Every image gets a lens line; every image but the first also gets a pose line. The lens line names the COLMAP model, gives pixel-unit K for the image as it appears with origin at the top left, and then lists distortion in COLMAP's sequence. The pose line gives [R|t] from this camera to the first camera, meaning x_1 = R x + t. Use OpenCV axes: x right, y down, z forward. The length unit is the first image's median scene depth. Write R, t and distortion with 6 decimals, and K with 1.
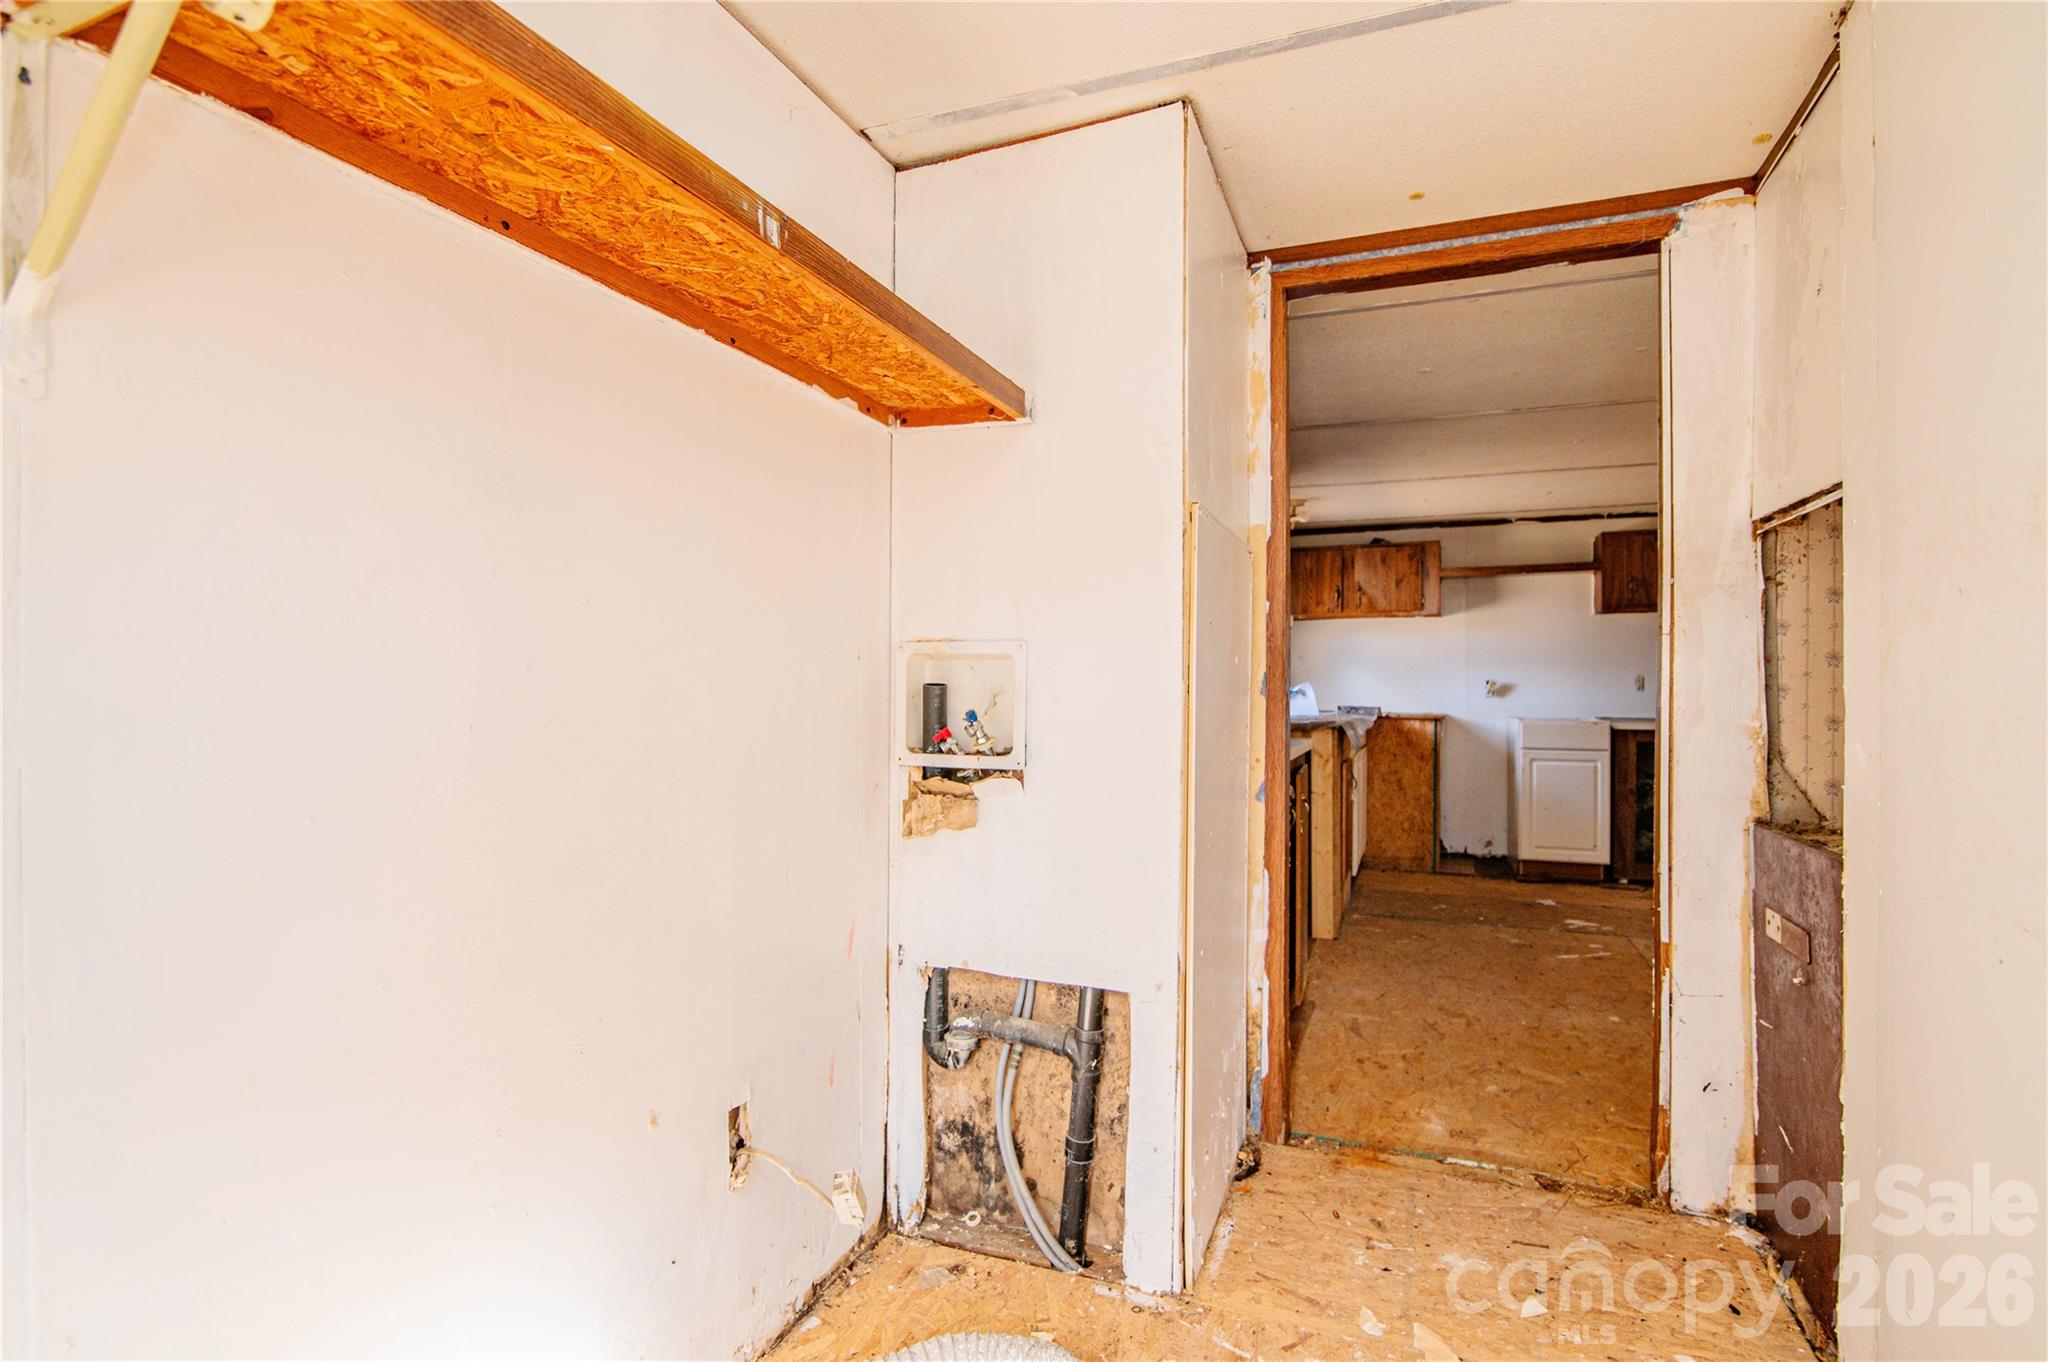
lens RADIAL K [[1000.9, 0, 1032.1], [0, 1000.9, 674.6], [0, 0, 1]] dist [-0.021505, 0.002161]
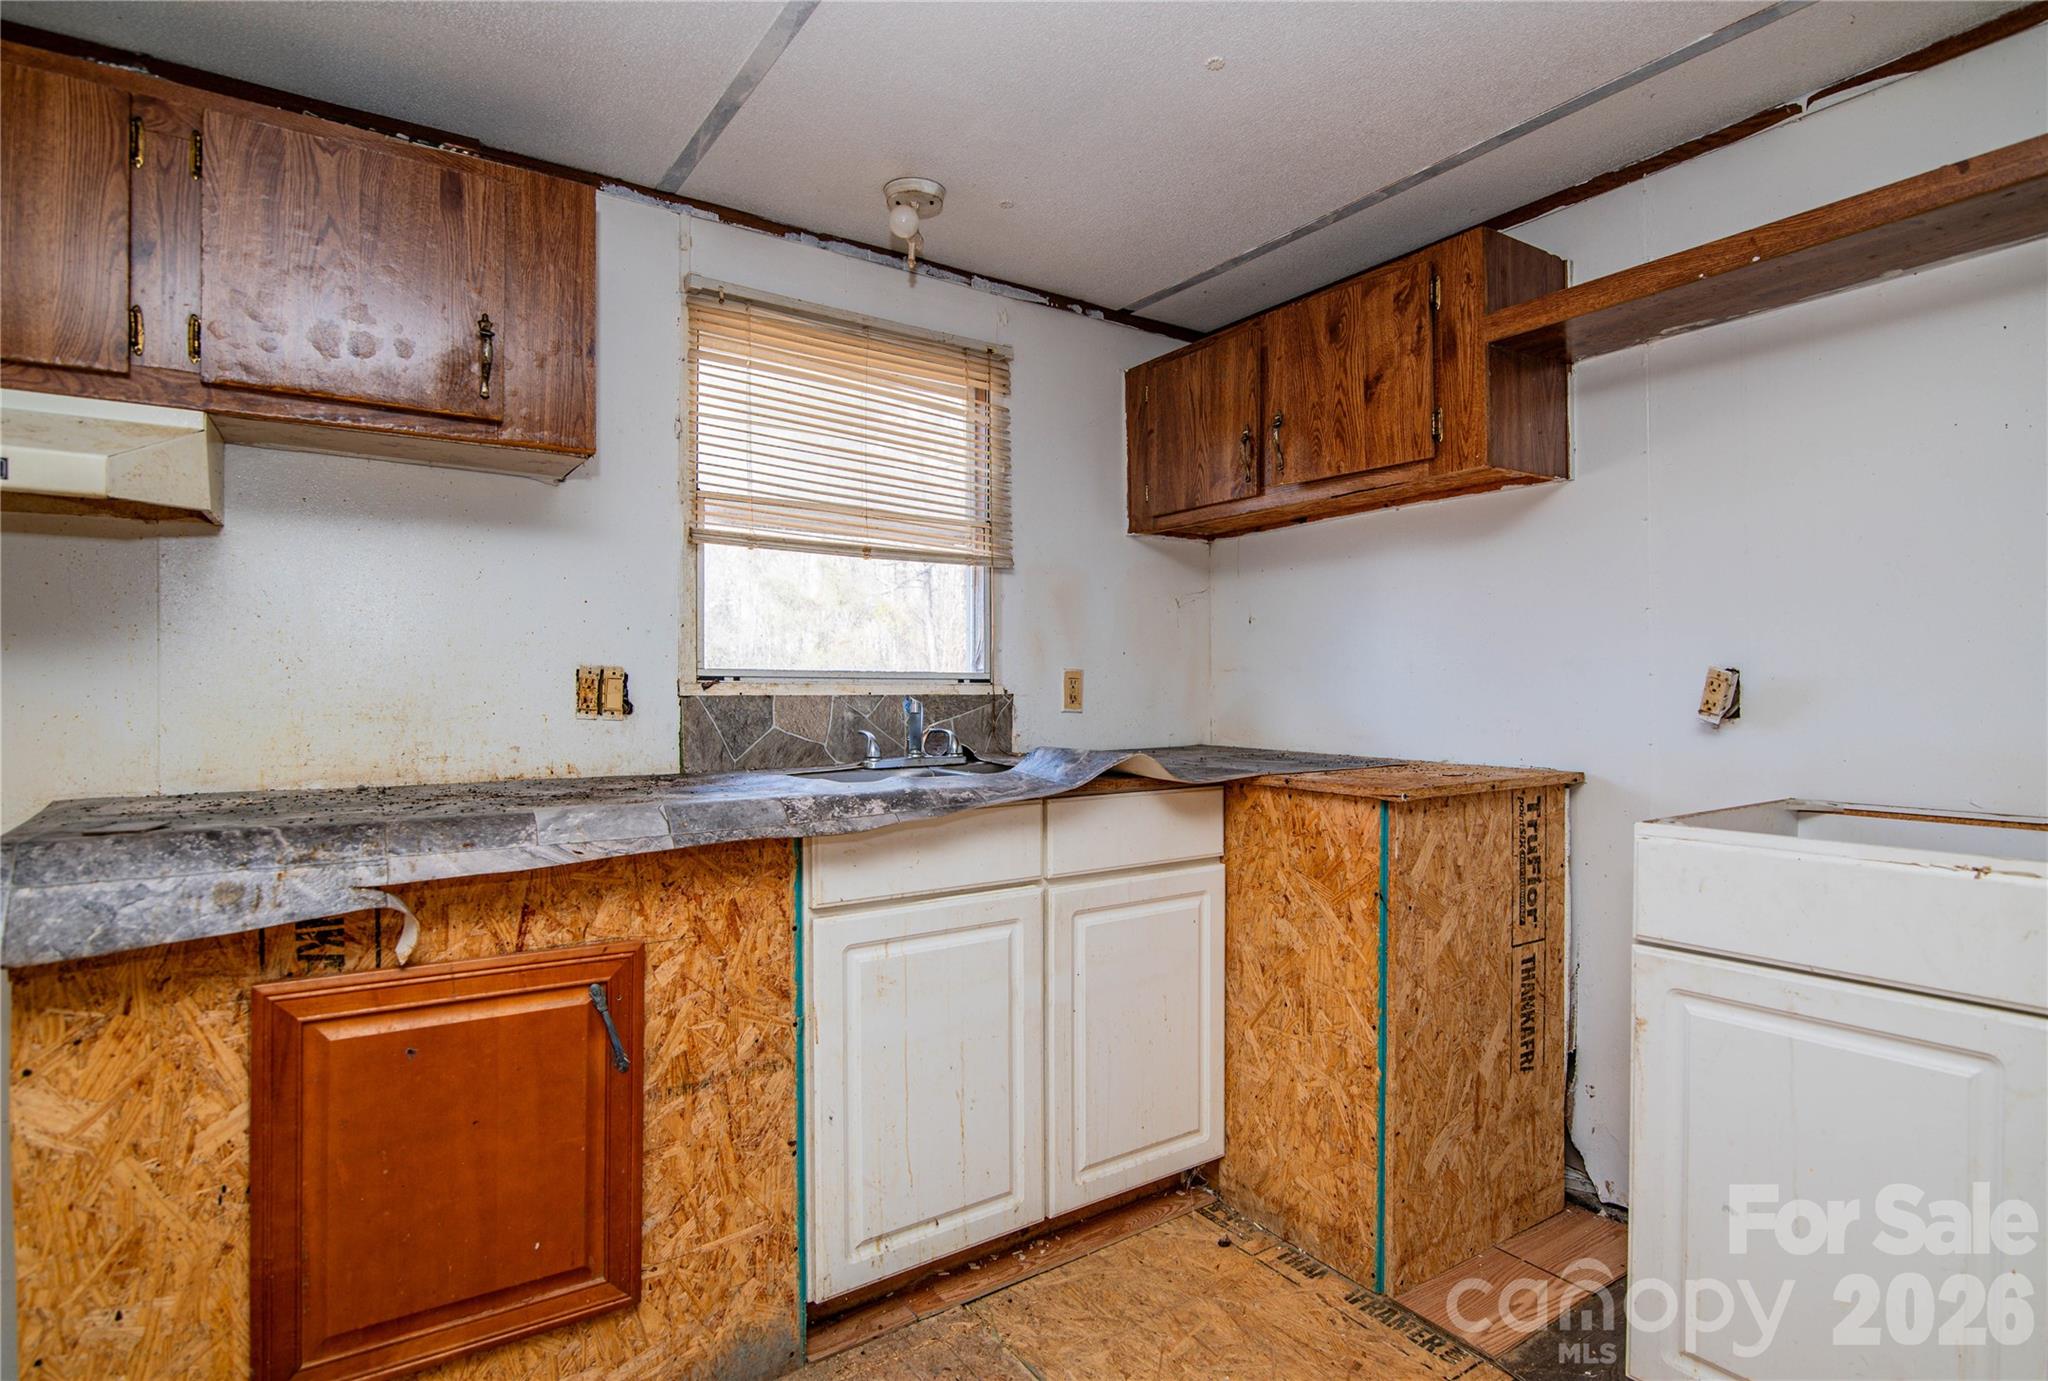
lens RADIAL K [[1000.9, 0, 1021.0], [0, 1000.9, 697.9], [0, 0, 1]] dist [-0.021505, 0.002161]
pose [[0.834602, 0.000235, -0.550853, 1.289640], [0.005480, 0.999947, 0.008729, 0.029464], [0.550826, -0.010304, 0.834556, 1.845002]]
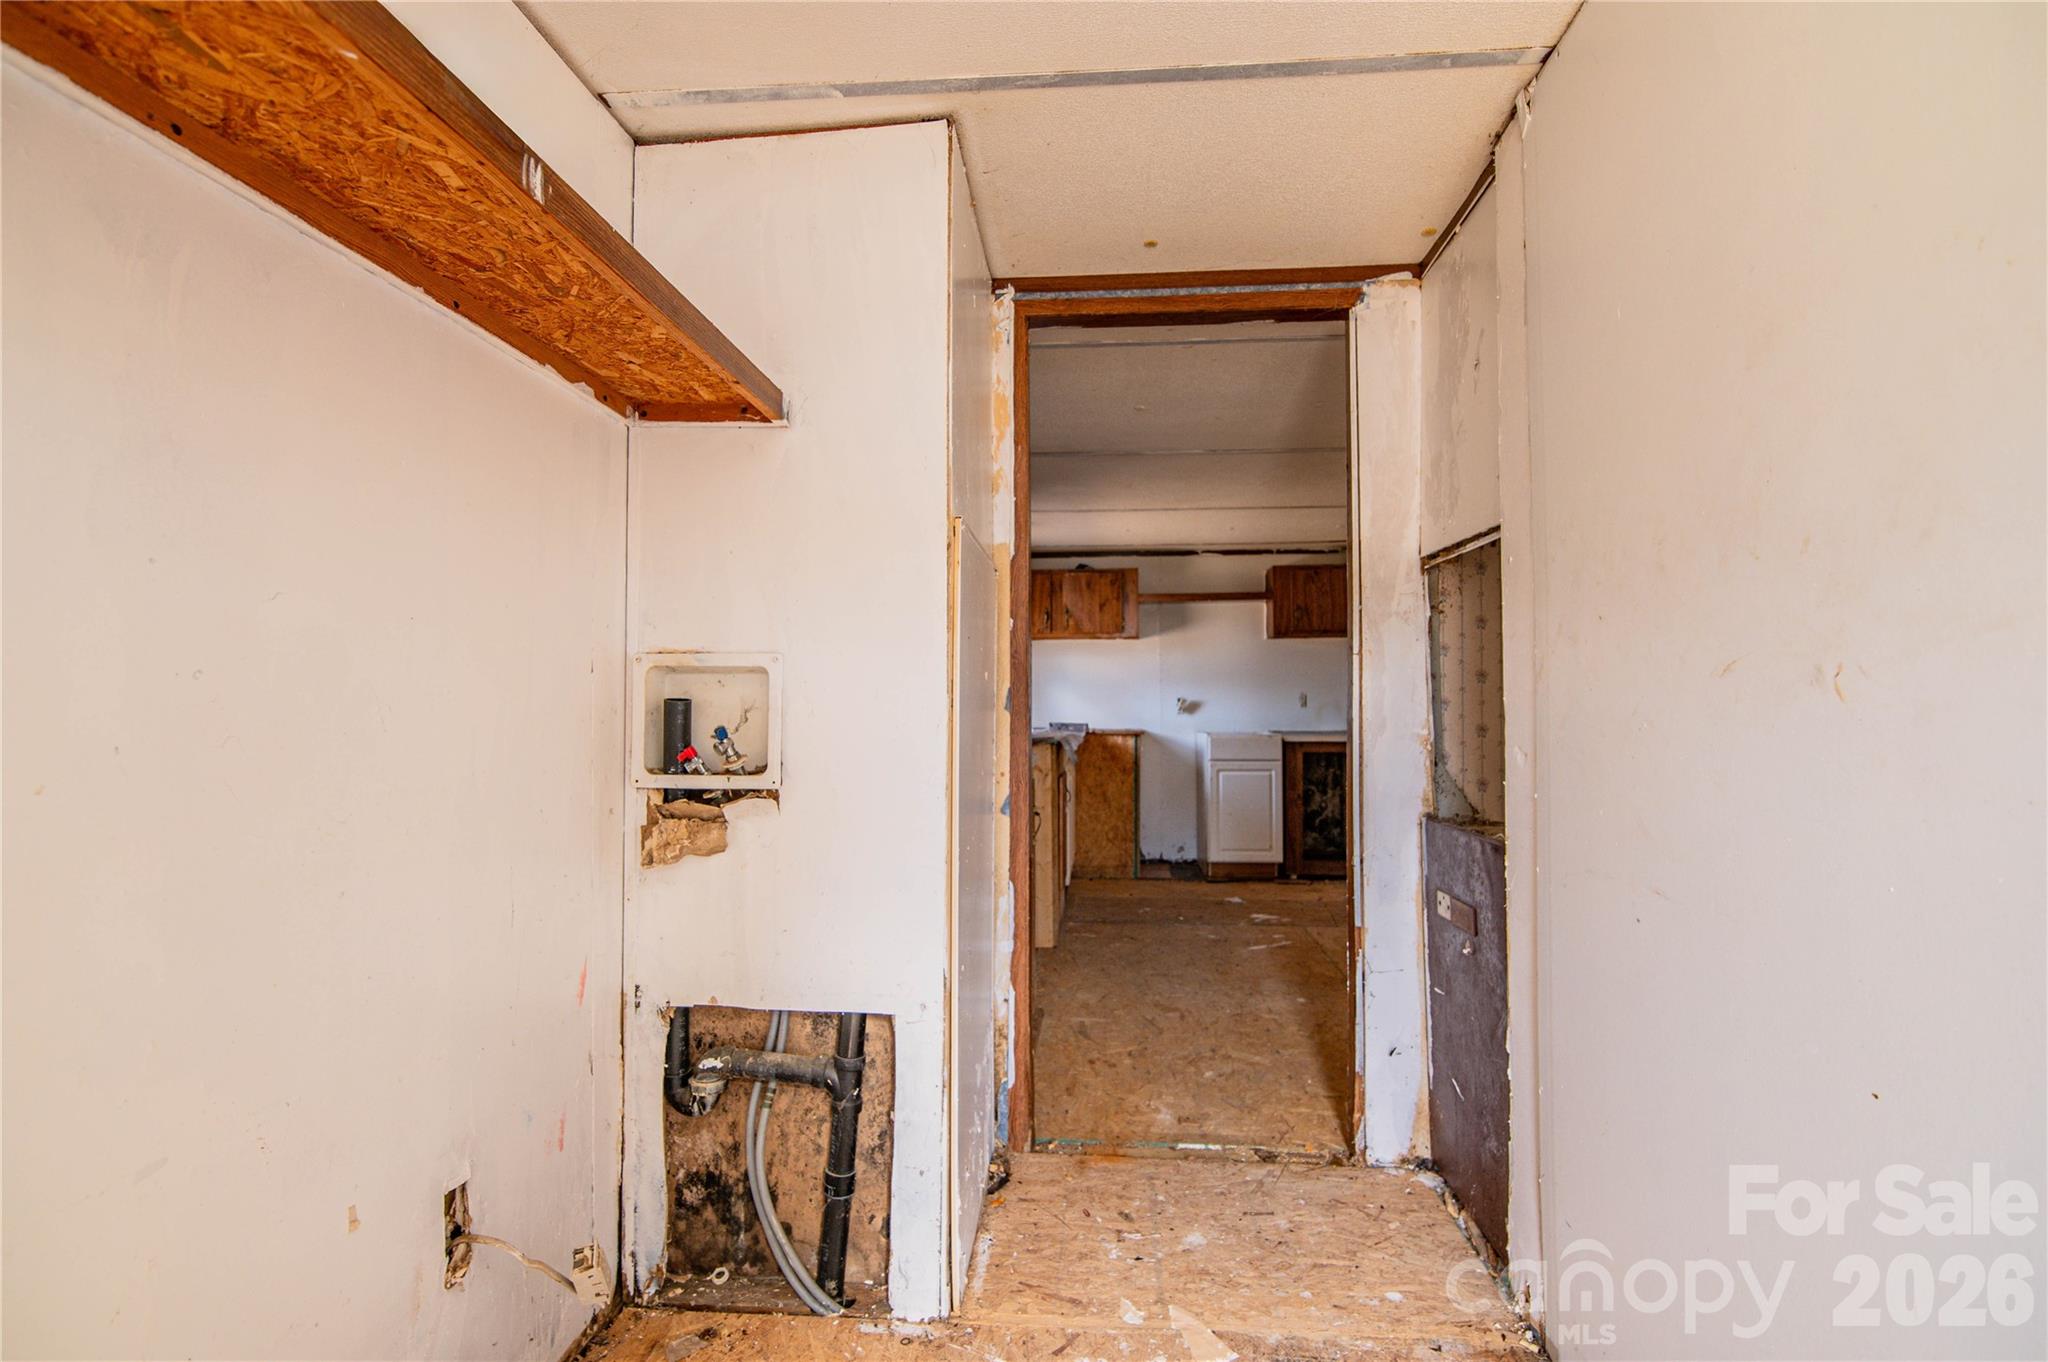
lens RADIAL K [[1000.9, 0, 1030.1], [0, 1000.9, 675.1], [0, 0, 1]] dist [-0.021505, 0.002161]
pose [[0.954997, 0.004850, 0.296575, -0.060392], [0.001043, 0.999805, -0.019707, 0.005852], [-0.296613, 0.019130, 0.954806, 0.021271]]
